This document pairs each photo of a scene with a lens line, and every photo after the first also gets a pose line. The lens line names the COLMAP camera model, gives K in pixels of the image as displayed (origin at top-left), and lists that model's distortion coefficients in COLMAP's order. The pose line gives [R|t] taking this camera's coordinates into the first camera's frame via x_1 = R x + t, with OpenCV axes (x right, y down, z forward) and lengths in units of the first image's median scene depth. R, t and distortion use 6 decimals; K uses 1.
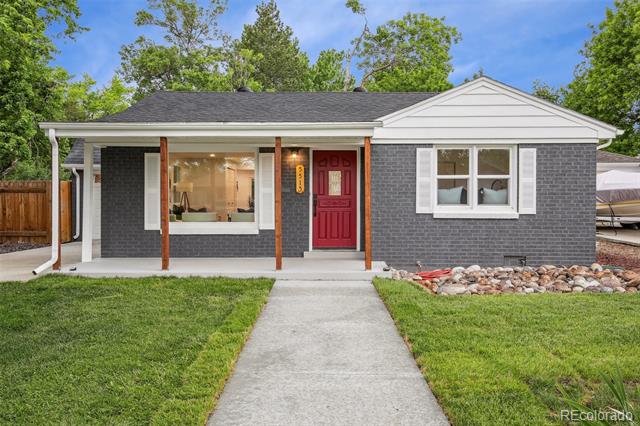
lens RADIAL K [[495.6, 0, 320.9], [0, 495.6, 197.4], [0, 0, 1]] dist [0.007826, 0.000208]
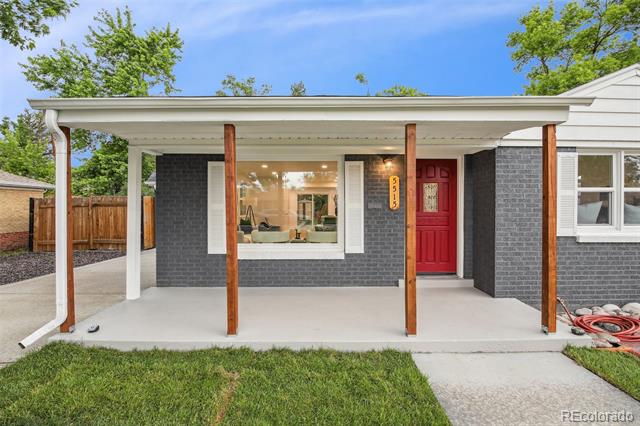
lens RADIAL K [[280.6, 0, 320.3], [0, 280.6, 206.3], [0, 0, 1]] dist [-0.030246, -0.000052]
pose [[0.999997, -0.000920, -0.002276, -0.166292], [0.000923, 0.999999, 0.001378, -0.014751], [0.002274, -0.001380, 0.999996, 0.535375]]
